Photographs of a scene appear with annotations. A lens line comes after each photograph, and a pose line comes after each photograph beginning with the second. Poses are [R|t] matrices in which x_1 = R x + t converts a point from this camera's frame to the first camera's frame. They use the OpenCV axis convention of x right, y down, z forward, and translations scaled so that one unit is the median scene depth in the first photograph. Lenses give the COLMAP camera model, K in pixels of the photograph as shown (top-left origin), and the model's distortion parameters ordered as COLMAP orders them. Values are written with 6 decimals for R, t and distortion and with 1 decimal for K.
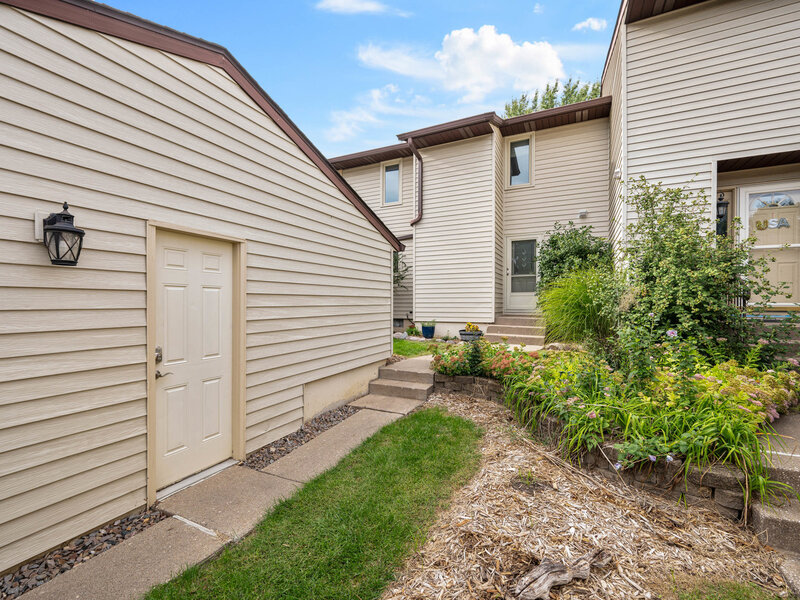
lens RADIAL K [[354.1, 0, 402.1], [0, 354.1, 291.7], [0, 0, 1]] dist [-0.001050, -0.000361]
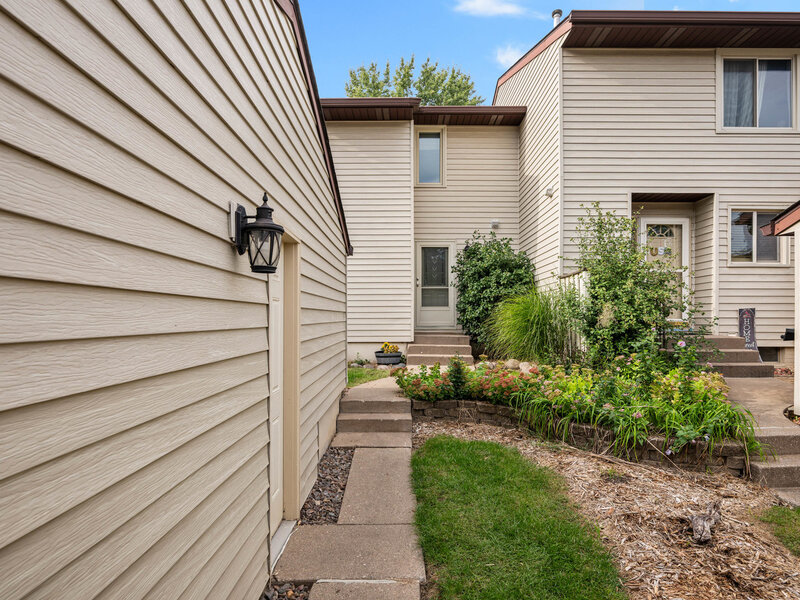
lens RADIAL K [[476.2, 0, 400.0], [0, 476.2, 300.0], [0, 0, 1]] dist [-0.006662, 0.000172]
pose [[0.896704, 0.016649, 0.442317, -0.475015], [-0.013584, 0.999857, -0.010097, -0.003008], [-0.442422, 0.003046, 0.896802, -0.033800]]
